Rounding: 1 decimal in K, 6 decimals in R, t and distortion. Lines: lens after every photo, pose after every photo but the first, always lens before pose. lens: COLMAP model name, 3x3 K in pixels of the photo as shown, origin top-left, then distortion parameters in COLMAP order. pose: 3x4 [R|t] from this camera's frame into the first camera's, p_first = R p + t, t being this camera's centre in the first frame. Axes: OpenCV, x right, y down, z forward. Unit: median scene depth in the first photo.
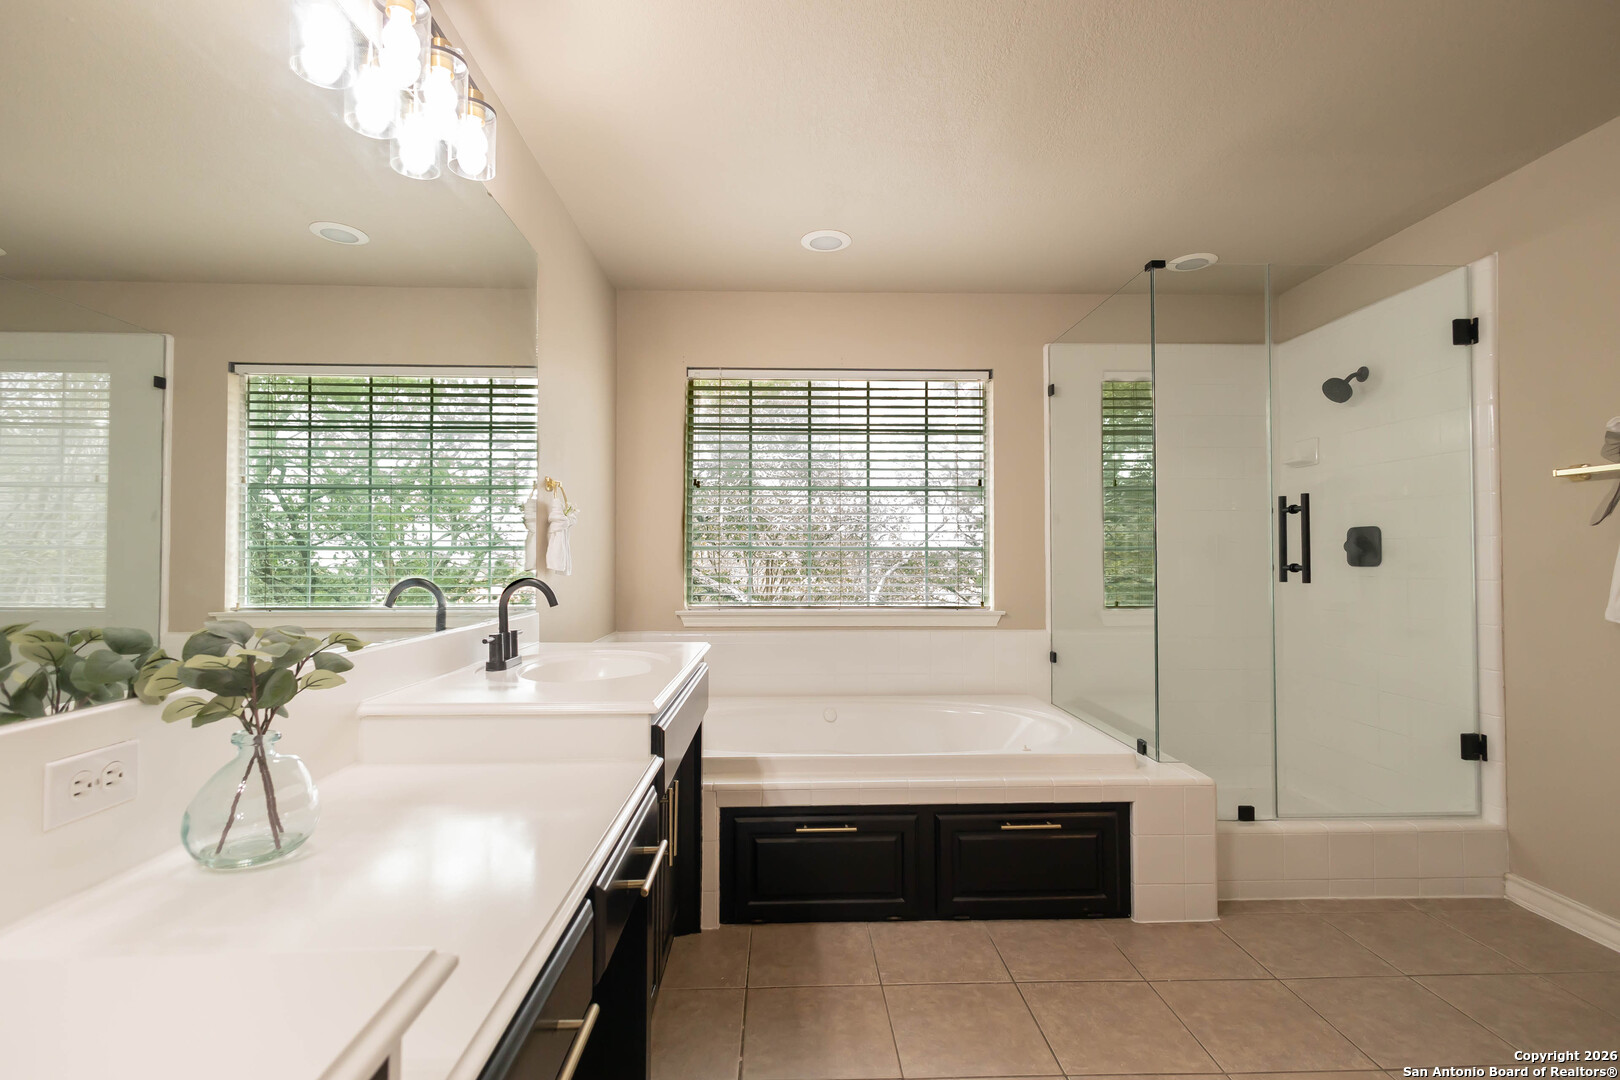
lens RADIAL K [[748.2, 0, 807.9], [0, 748.2, 542.2], [0, 0, 1]] dist [0.003061, -0.000655]
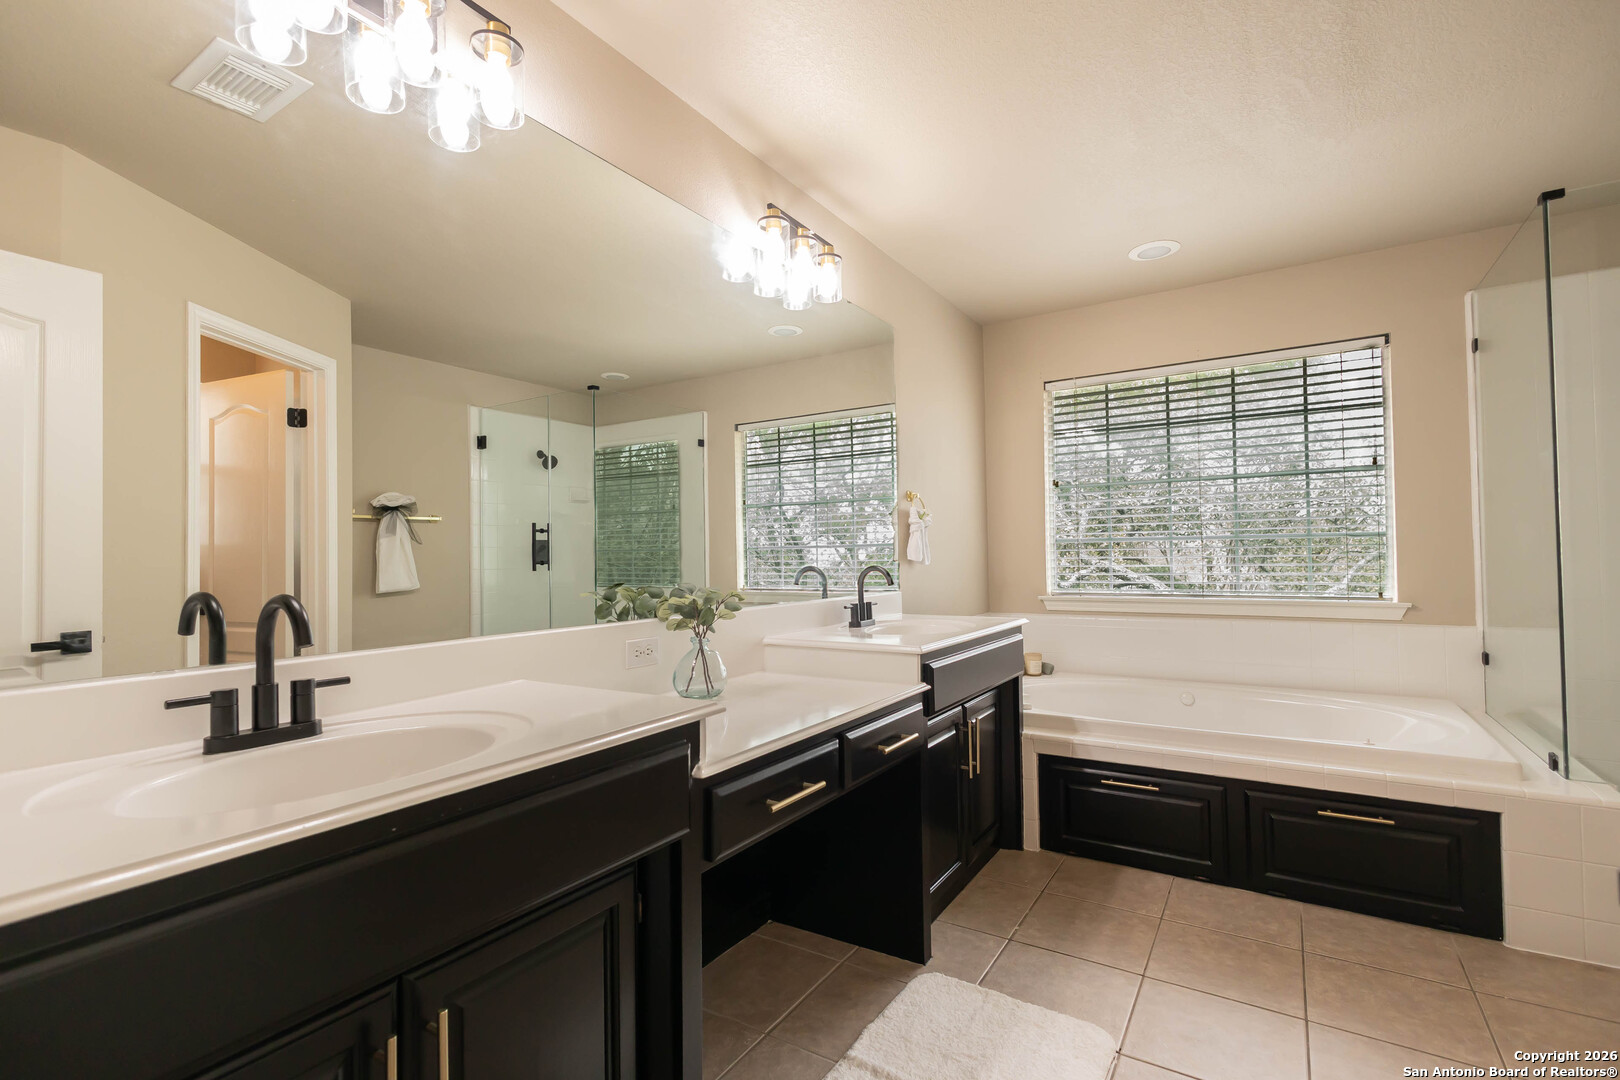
lens RADIAL K [[748.2, 0, 811.6], [0, 748.2, 542.1], [0, 0, 1]] dist [0.003061, -0.000655]
pose [[0.823109, -0.023554, -0.567395, 0.280829], [0.028040, 0.999606, -0.000818, 0.000490], [0.567191, -0.015236, 0.823445, -0.210260]]
